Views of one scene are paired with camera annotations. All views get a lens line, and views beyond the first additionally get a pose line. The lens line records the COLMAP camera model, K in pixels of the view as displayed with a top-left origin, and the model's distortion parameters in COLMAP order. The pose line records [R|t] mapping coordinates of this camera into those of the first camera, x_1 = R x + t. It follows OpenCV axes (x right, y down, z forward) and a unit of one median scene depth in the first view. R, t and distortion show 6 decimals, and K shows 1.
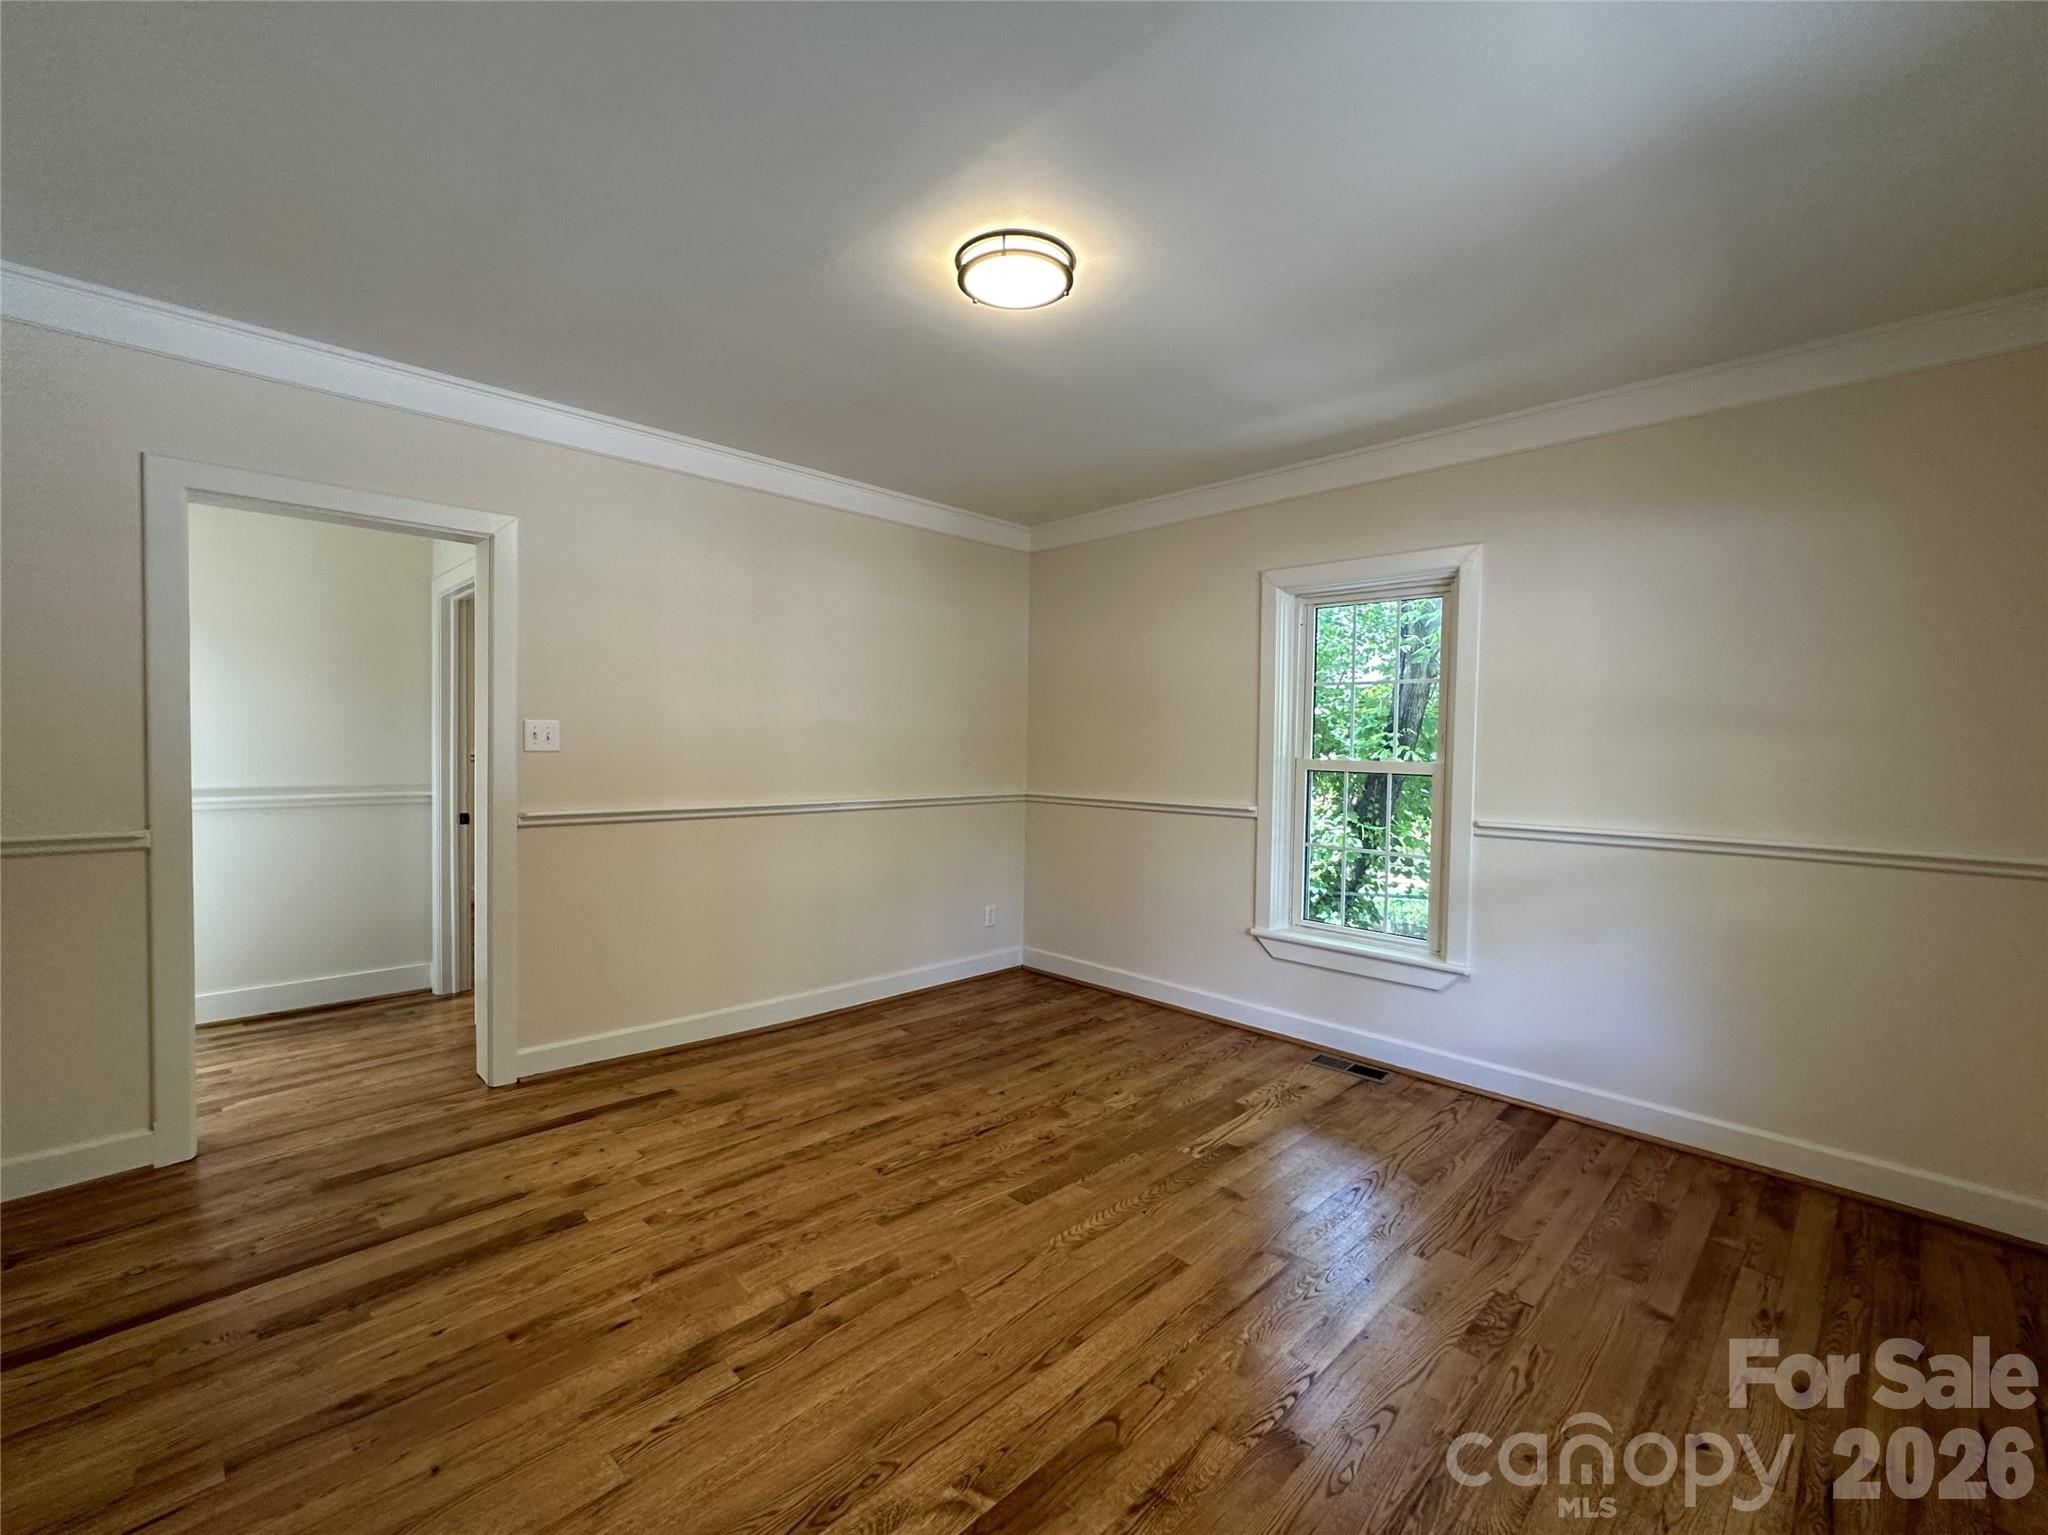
lens RADIAL K [[880.0, 0, 1025.0], [0, 880.0, 774.6], [0, 0, 1]] dist [-0.001153, 0.000182]
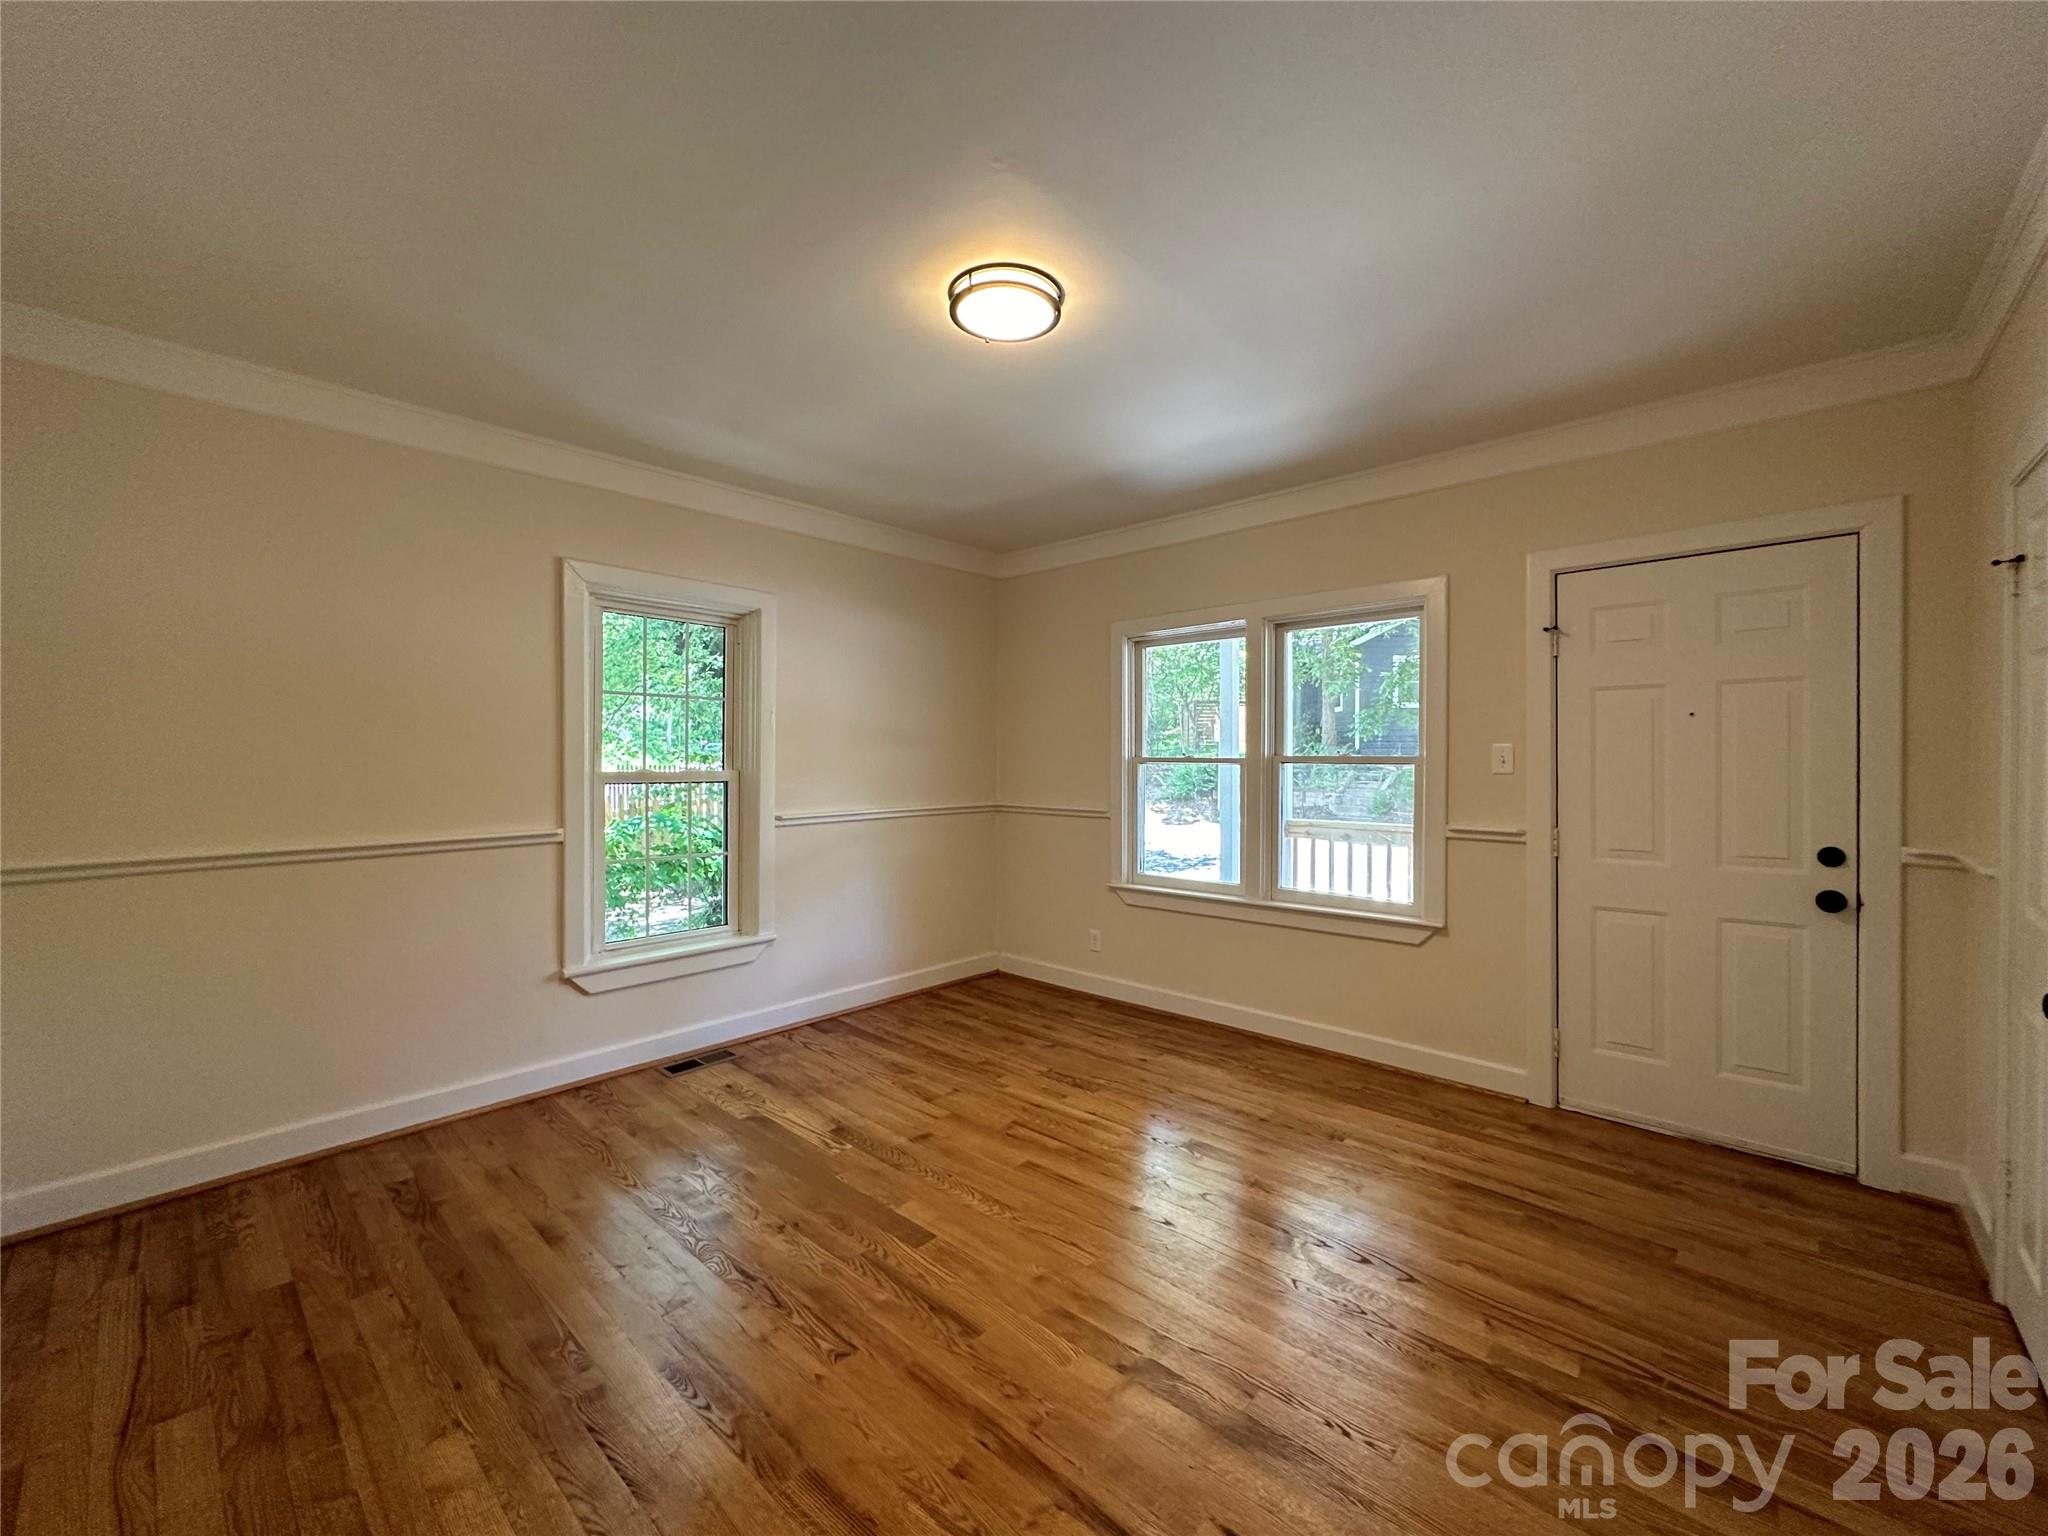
lens RADIAL K [[816.7, 0, 1024.9], [0, 816.7, 768.4], [0, 0, 1]] dist [-0.001664, 0.000201]
pose [[-0.048493, -0.027634, 0.998441, -0.694308], [0.037725, 0.998853, 0.029478, -0.036634], [-0.998111, 0.039096, -0.047395, 0.727385]]
